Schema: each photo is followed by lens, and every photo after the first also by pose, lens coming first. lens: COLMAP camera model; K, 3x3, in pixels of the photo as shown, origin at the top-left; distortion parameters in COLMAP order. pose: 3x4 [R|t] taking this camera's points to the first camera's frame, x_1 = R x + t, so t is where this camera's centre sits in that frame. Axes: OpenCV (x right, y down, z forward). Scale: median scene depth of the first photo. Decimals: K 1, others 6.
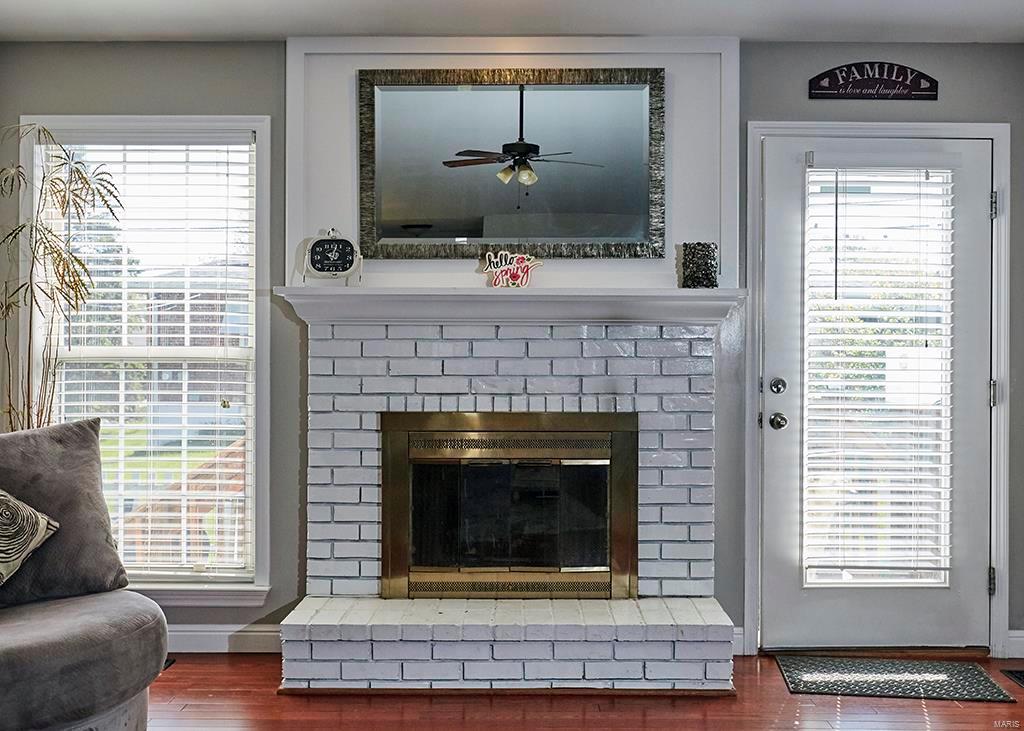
lens RADIAL K [[1198.9, 0, 517.1], [0, 1198.9, 342.1], [0, 0, 1]] dist [-0.022608, 0.000000]
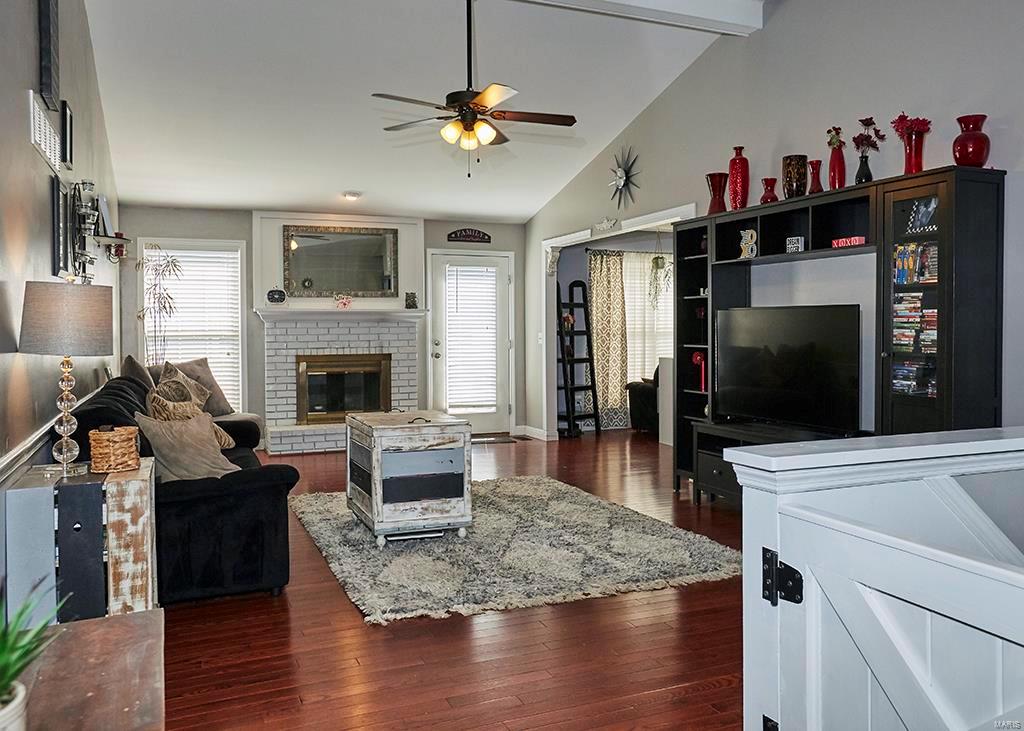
lens RADIAL K [[811.2, 0, 512.1], [0, 811.2, 360.5], [0, 0, 1]] dist [0.000427, 0.000685]
pose [[0.926151, -0.022348, 0.376489, -0.344112], [0.008985, 0.999267, 0.037212, 0.007301], [-0.377045, -0.031081, 0.925673, -0.841422]]
